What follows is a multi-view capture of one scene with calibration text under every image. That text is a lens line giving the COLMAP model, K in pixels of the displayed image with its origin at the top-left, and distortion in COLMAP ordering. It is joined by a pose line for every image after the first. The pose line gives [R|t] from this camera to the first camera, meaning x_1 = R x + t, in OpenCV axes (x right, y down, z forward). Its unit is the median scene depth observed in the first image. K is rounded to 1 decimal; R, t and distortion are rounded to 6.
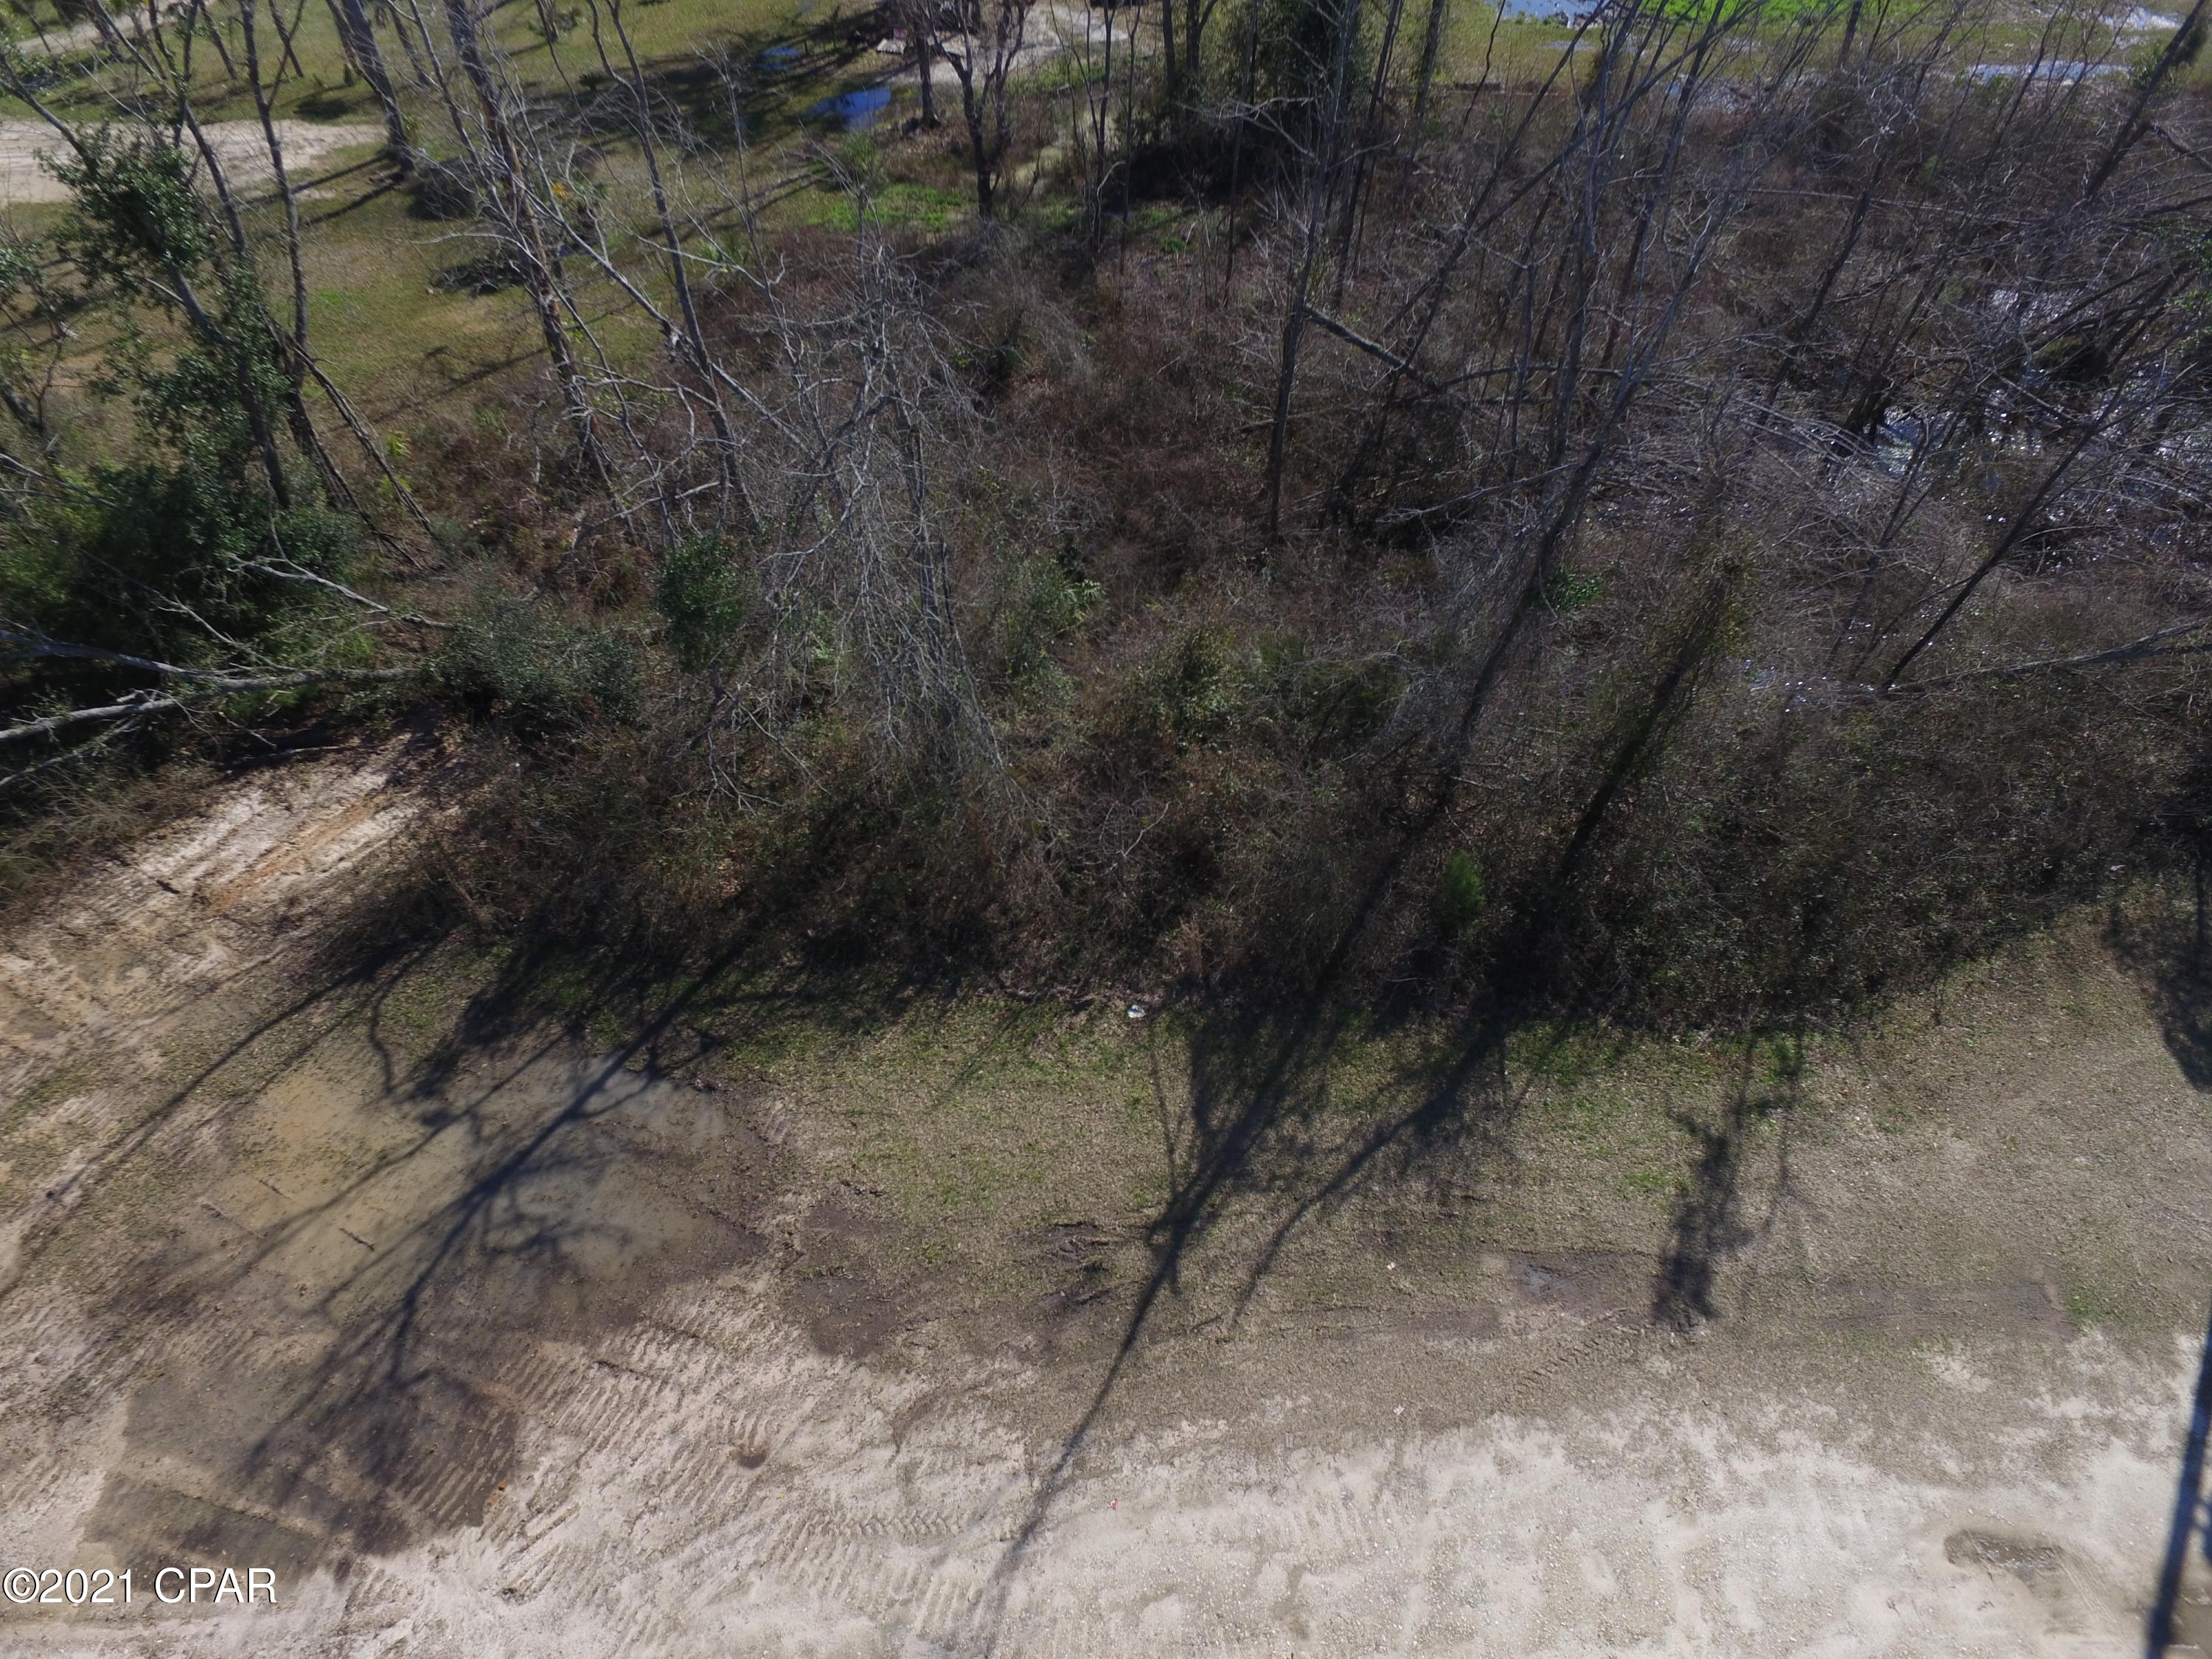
lens RADIAL K [[1286.2, 0, 1087.4], [0, 1286.2, 839.1], [0, 0, 1]] dist [-0.009987, 0.013671]
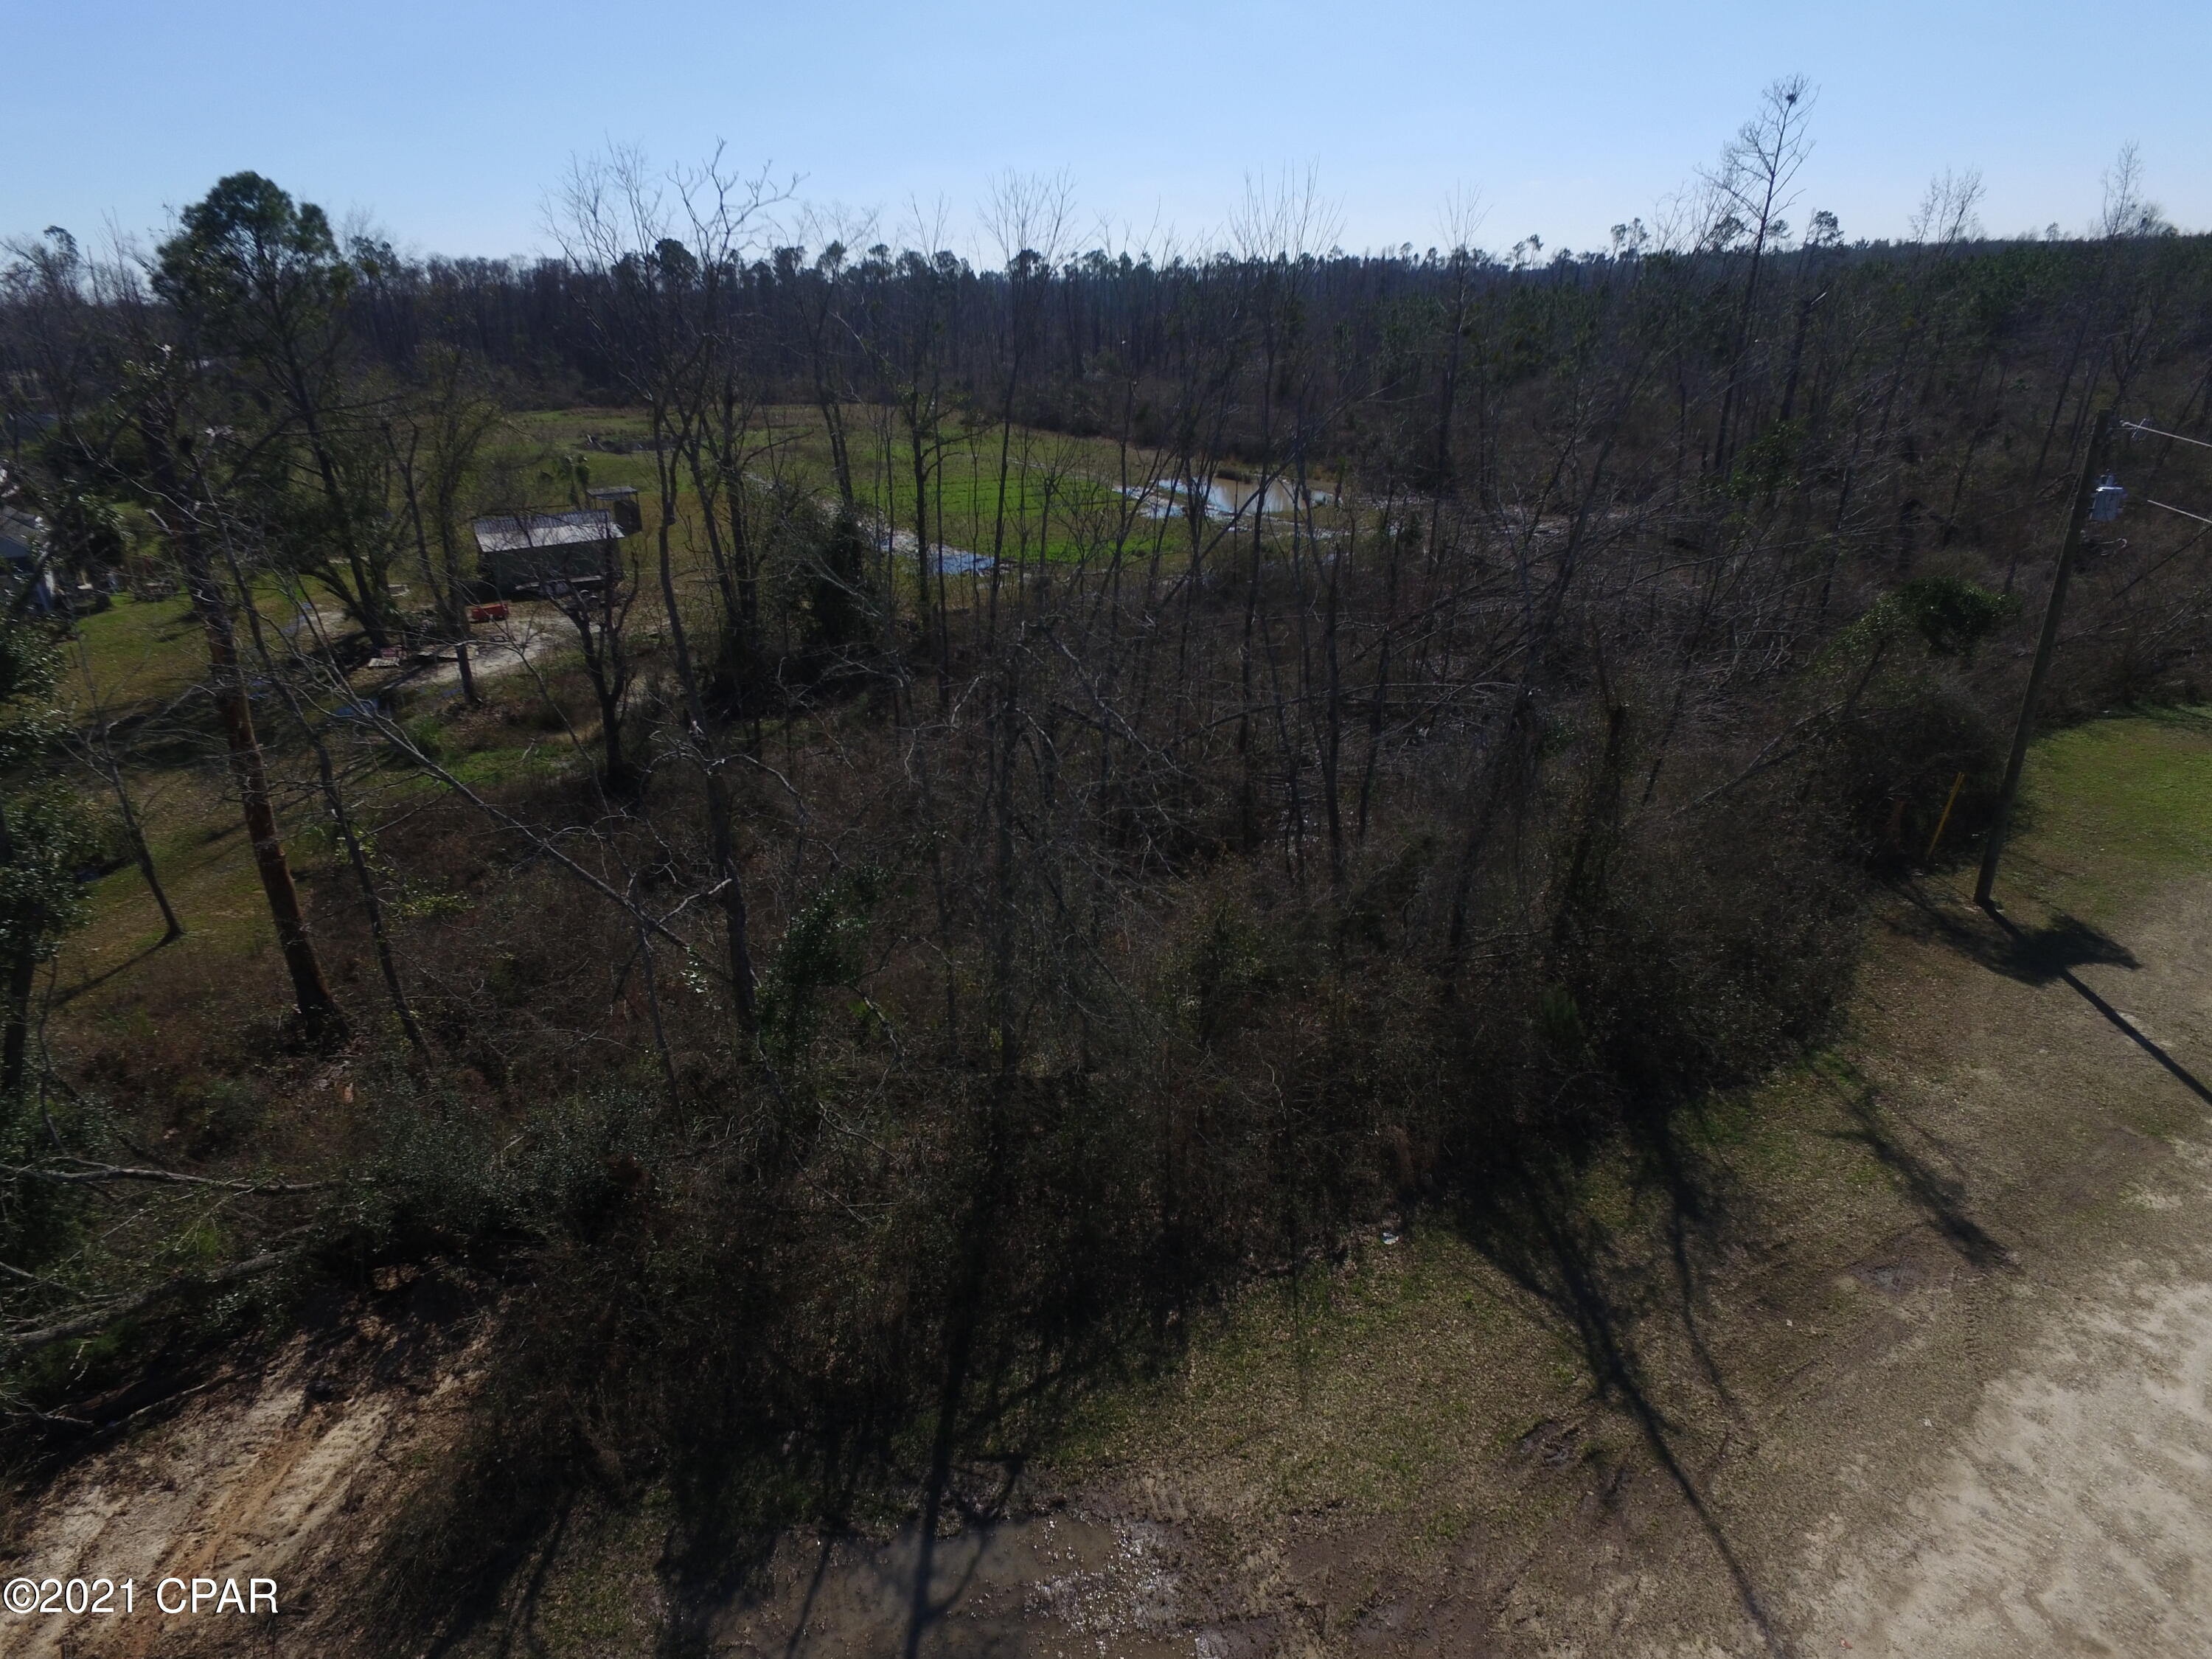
lens RADIAL K [[1287.0, 0, 1082.8], [0, 1287.0, 839.0], [0, 0, 1]] dist [-0.015465, 0.021543]
pose [[0.854576, -0.204109, 0.477535, -0.488107], [0.386830, 0.863698, -0.323091, 0.087713], [-0.346500, 0.460830, 0.817051, 0.147807]]
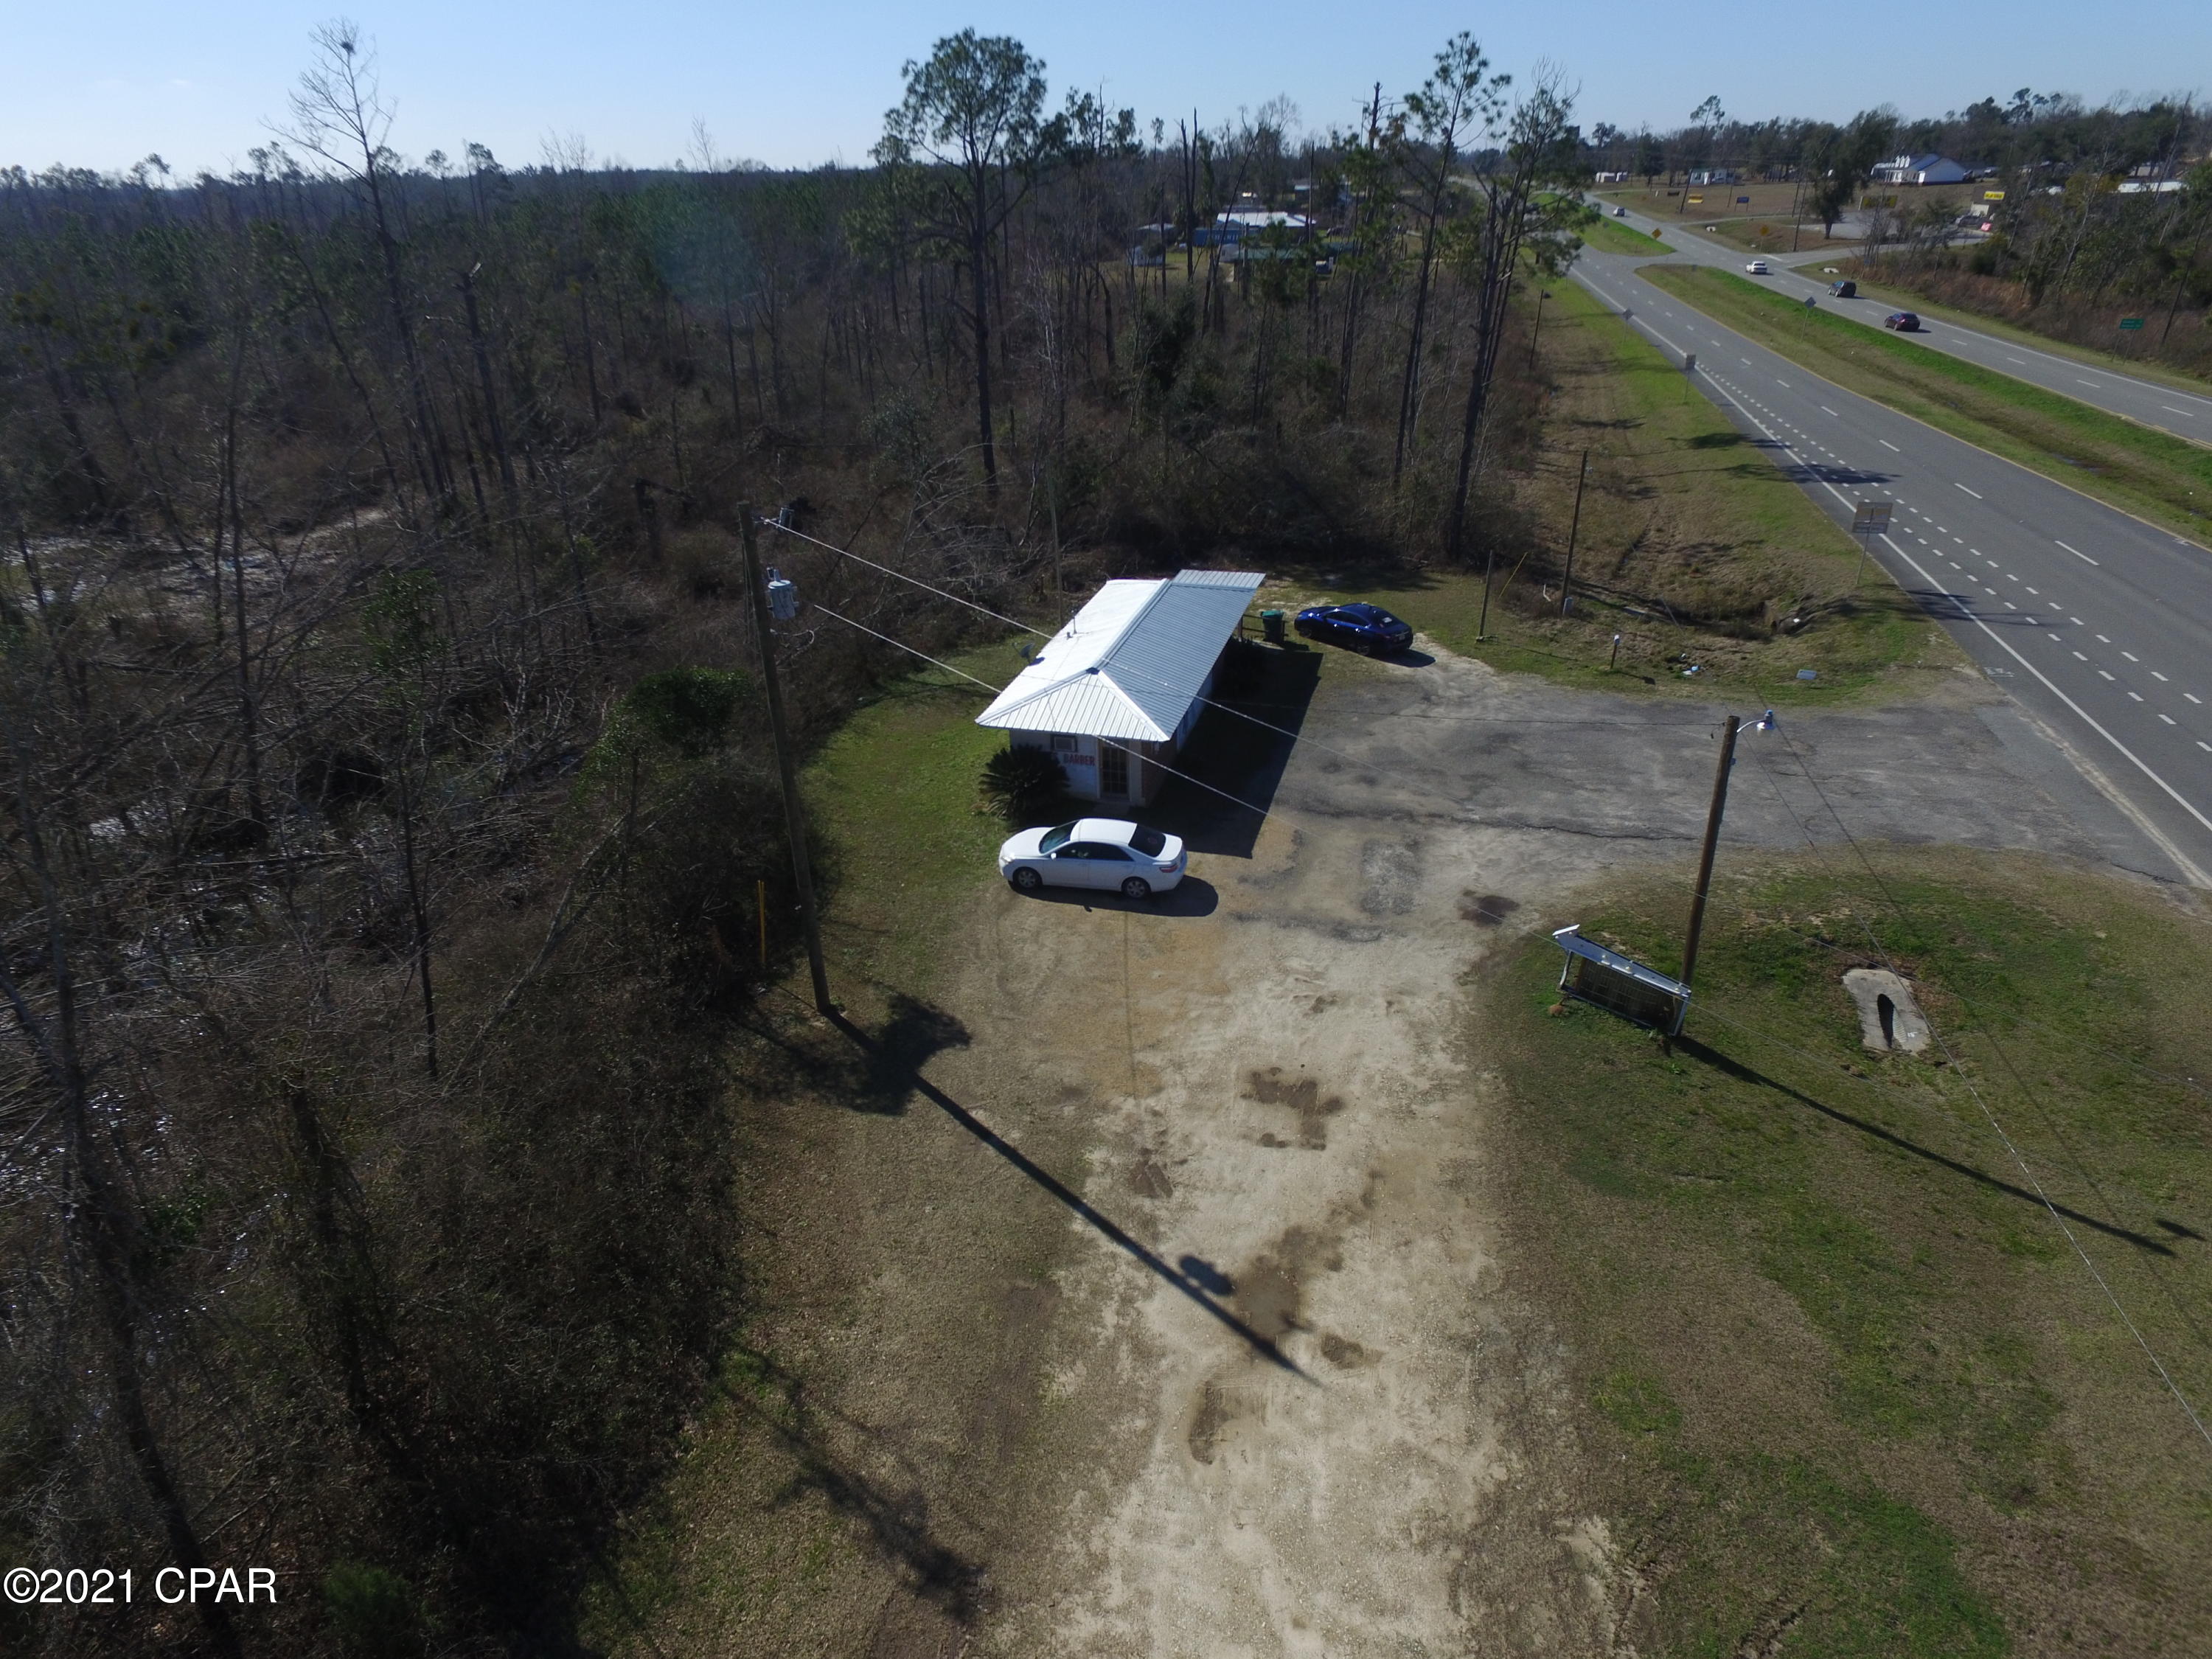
lens RADIAL K [[1286.2, 0, 1087.4], [0, 1286.2, 839.1], [0, 0, 1]] dist [-0.009987, 0.013671]
pose [[0.157614, -0.436867, 0.885610, -0.084361], [0.737699, 0.648280, 0.188504, -0.069118], [-0.656474, 0.623602, 0.424454, 0.147023]]
